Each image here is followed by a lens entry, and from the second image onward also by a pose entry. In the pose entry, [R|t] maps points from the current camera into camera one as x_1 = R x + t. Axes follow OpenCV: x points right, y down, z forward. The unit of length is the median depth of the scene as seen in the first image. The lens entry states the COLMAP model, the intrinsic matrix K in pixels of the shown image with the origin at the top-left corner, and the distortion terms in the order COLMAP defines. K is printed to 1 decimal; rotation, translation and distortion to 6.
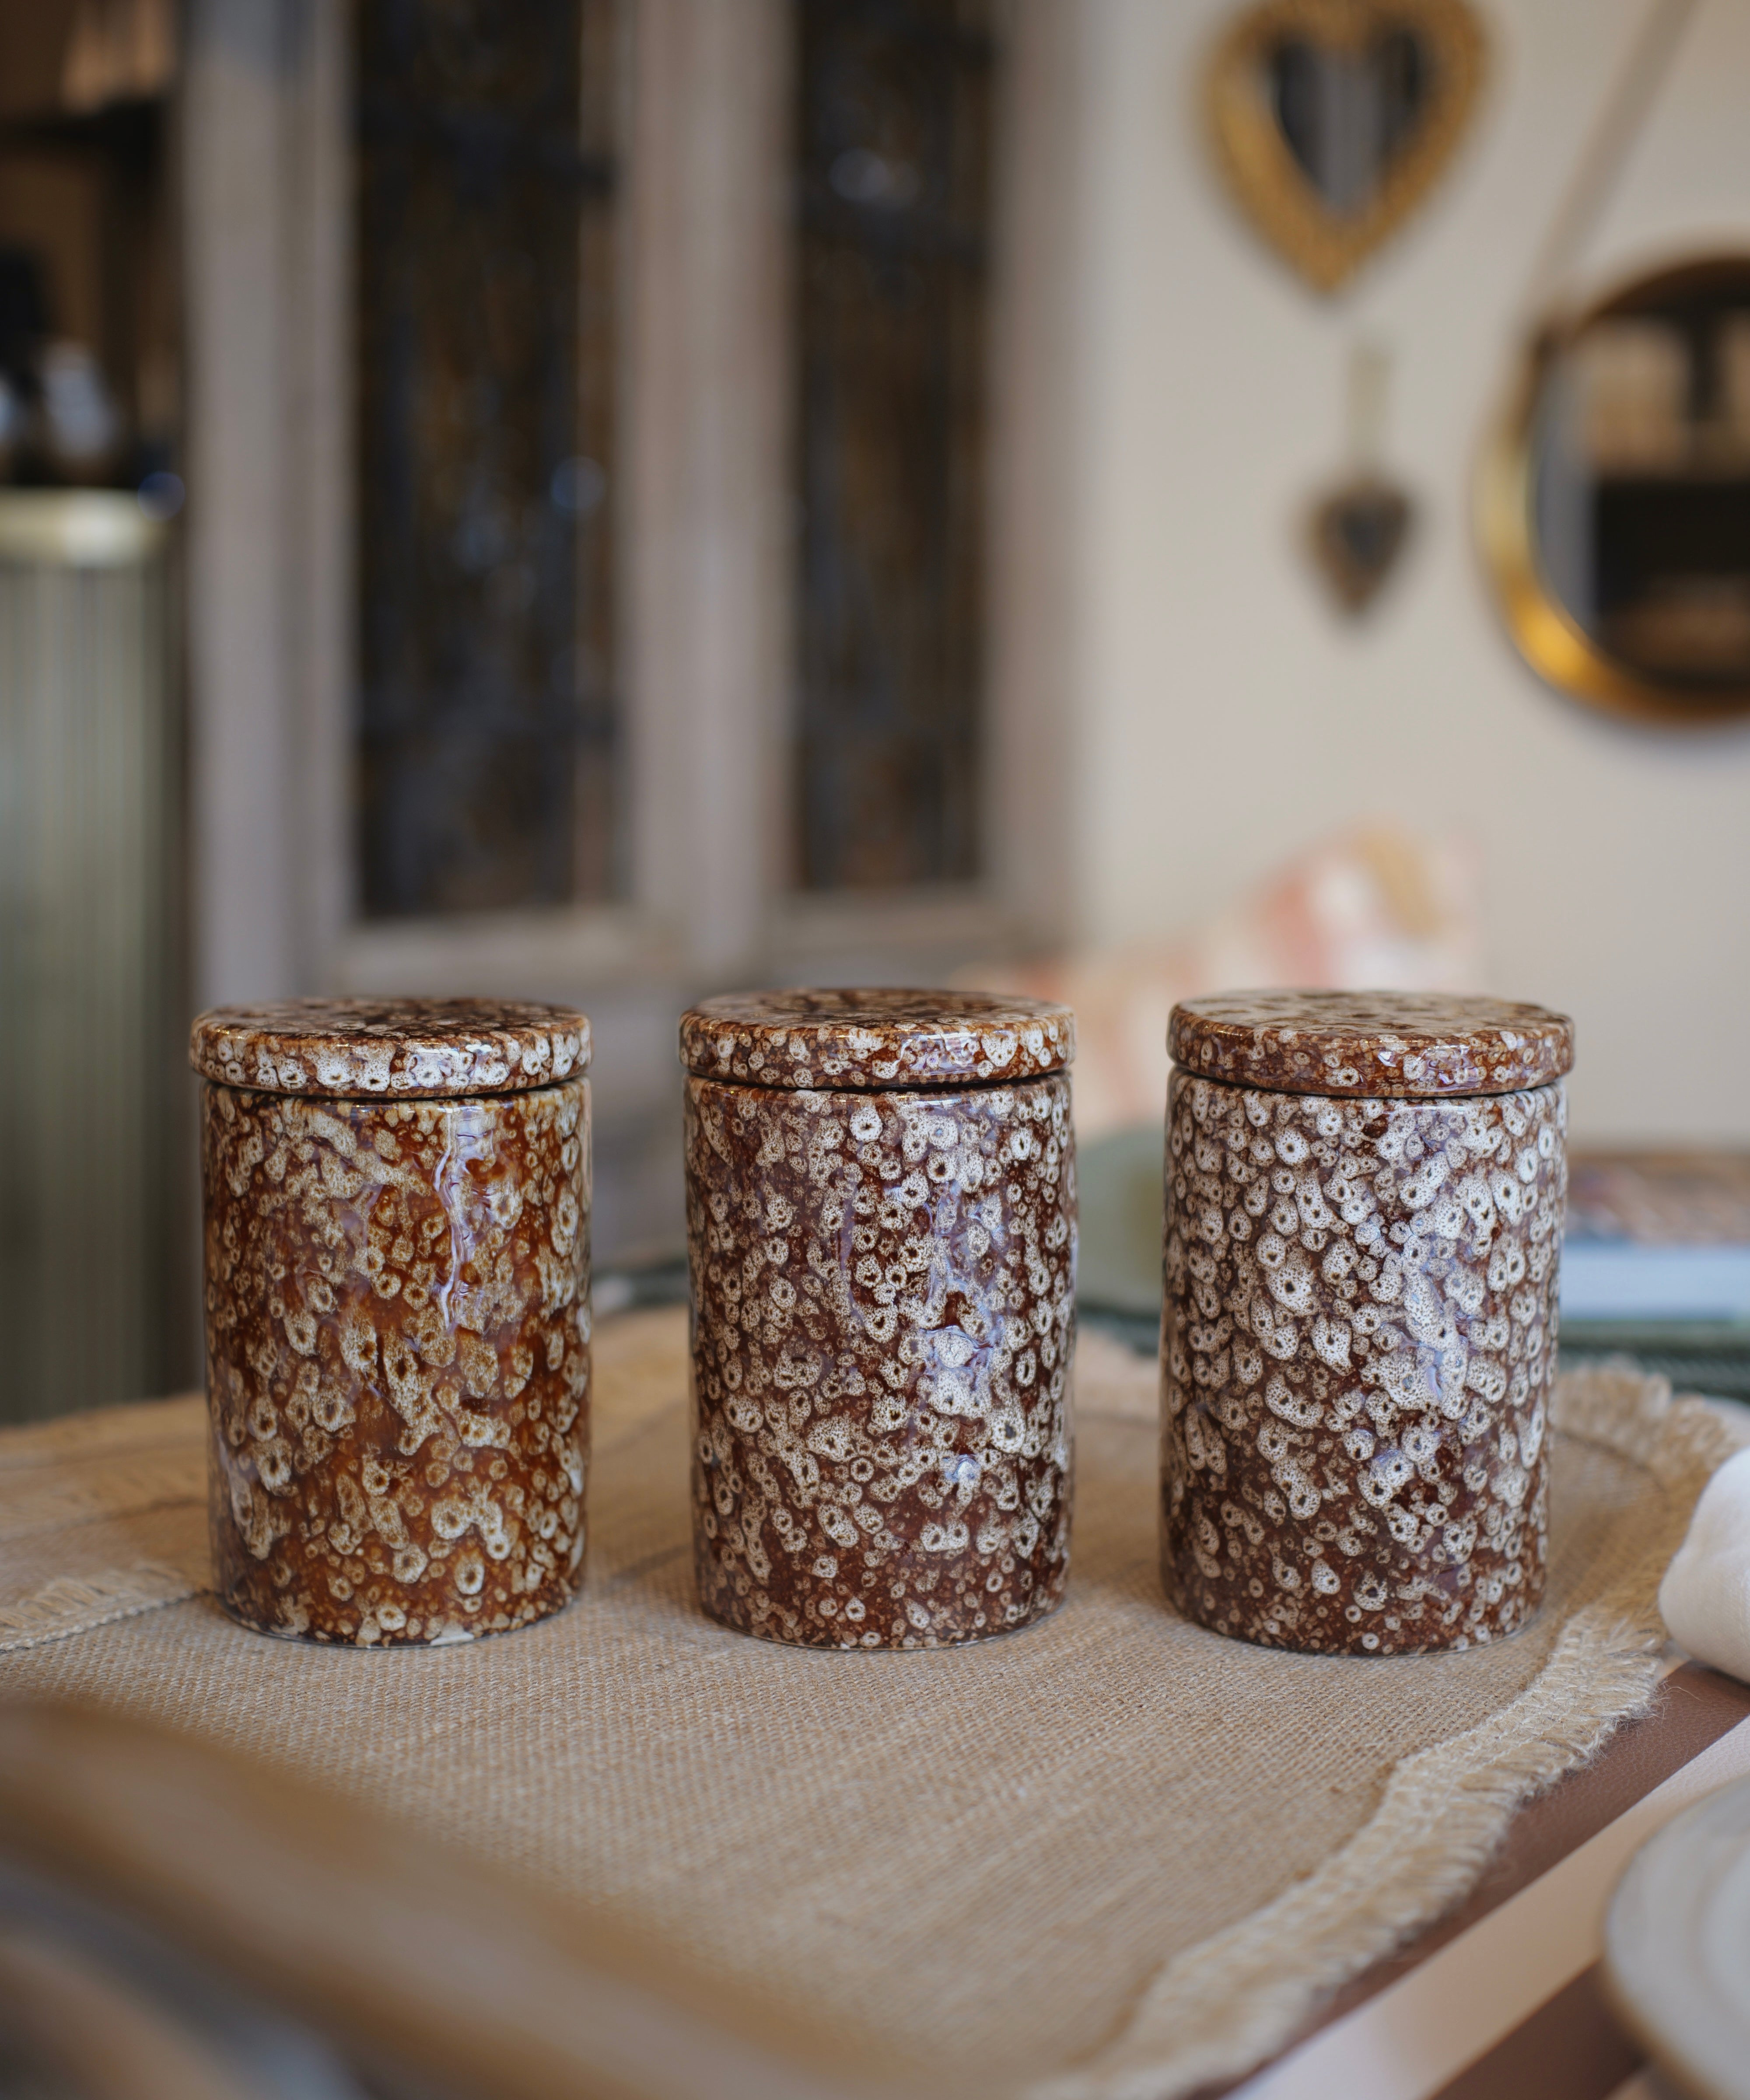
lens RADIAL K [[3924.7, 0, 911.1], [0, 3924.7, 1049.1], [0, 0, 1]] dist [-0.088173, -0.096488]
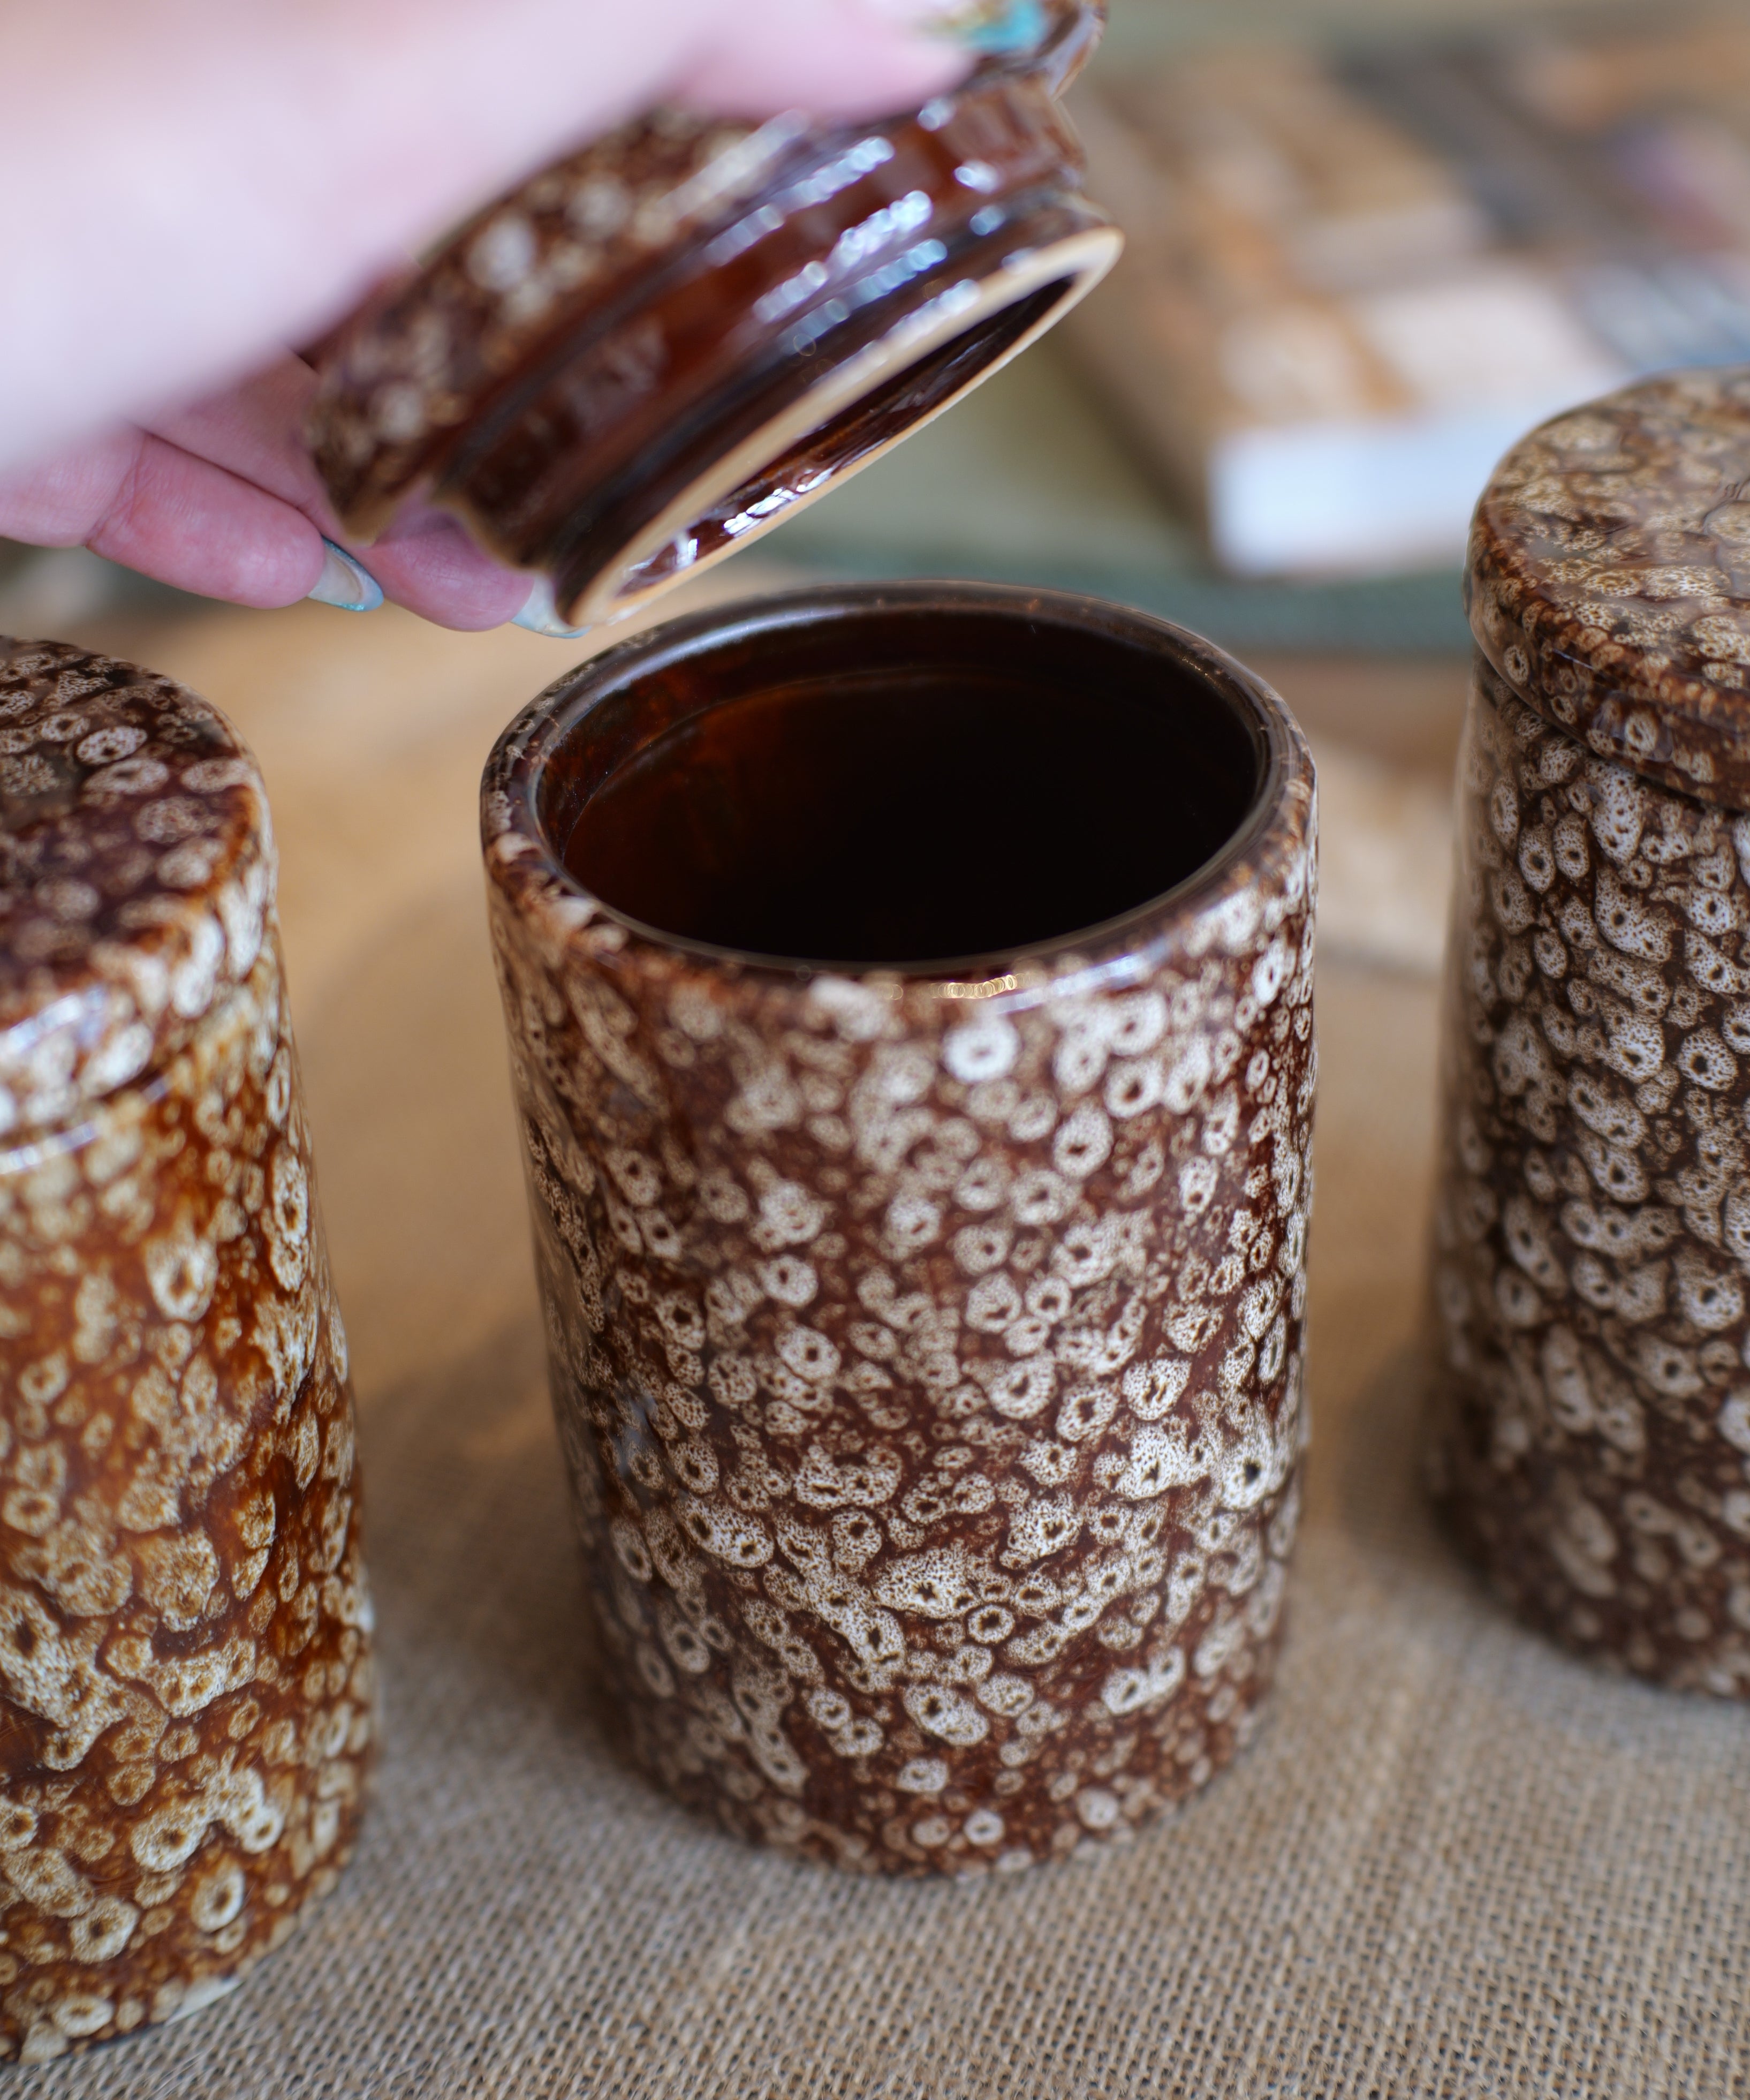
lens RADIAL K [[3924.3, 0, 911.1], [0, 3924.3, 1049.1], [0, 0, 1]] dist [-0.088173, -0.096488]
pose [[0.965856, -0.173538, 0.192369, -0.105158], [0.058270, 0.869000, 0.491369, -0.201110], [-0.252440, -0.463383, 0.849441, 0.610673]]
